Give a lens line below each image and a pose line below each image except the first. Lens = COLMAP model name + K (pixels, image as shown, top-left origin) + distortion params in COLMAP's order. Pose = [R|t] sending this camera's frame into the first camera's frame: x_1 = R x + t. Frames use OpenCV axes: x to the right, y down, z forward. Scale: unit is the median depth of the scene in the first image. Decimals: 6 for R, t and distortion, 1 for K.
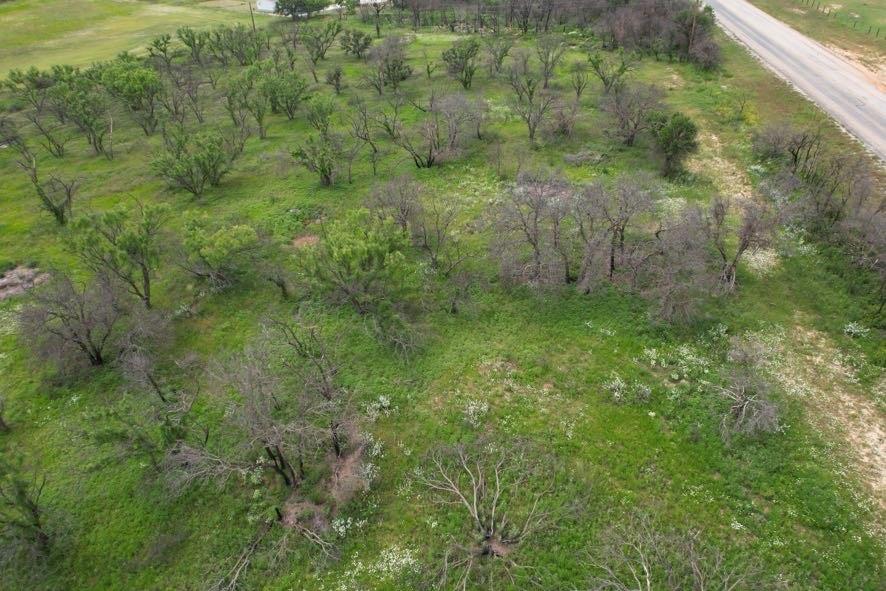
lens RADIAL K [[566.8, 0, 443.0], [0, 566.8, 295.5], [0, 0, 1]] dist [-0.082321, 0.078886]
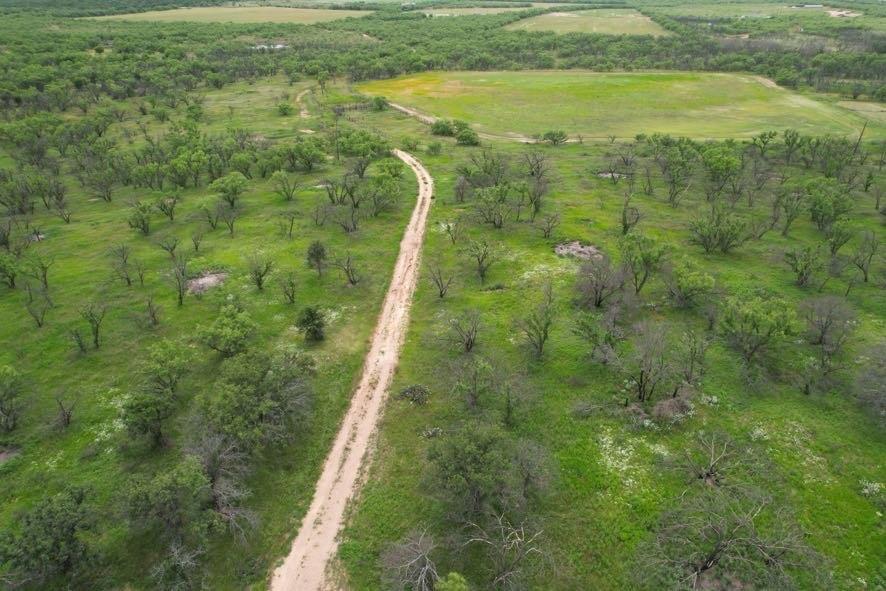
lens RADIAL K [[566.8, 0, 443.0], [0, 566.8, 295.5], [0, 0, 1]] dist [-0.082321, 0.078886]
pose [[0.533606, 0.440562, -0.721921, 0.325774], [-0.506785, 0.849943, 0.144100, 0.061331], [0.677077, 0.288966, 0.676805, -0.460268]]
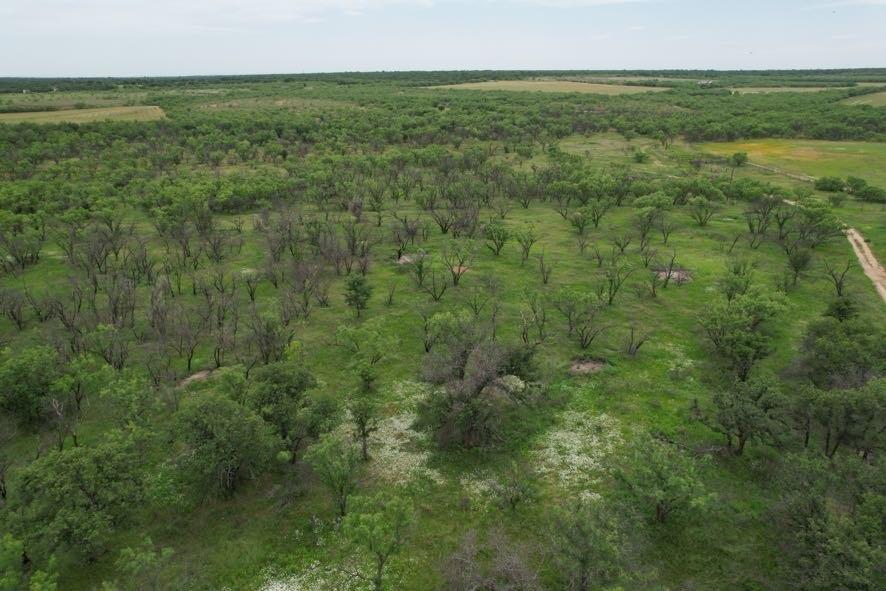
lens RADIAL K [[566.8, 0, 443.0], [0, 566.8, 295.5], [0, 0, 1]] dist [-0.082321, 0.078886]
pose [[0.118264, 0.404219, -0.906984, 0.278313], [-0.579190, 0.770002, 0.267648, 0.590962], [0.806568, 0.493663, 0.325183, -0.923279]]
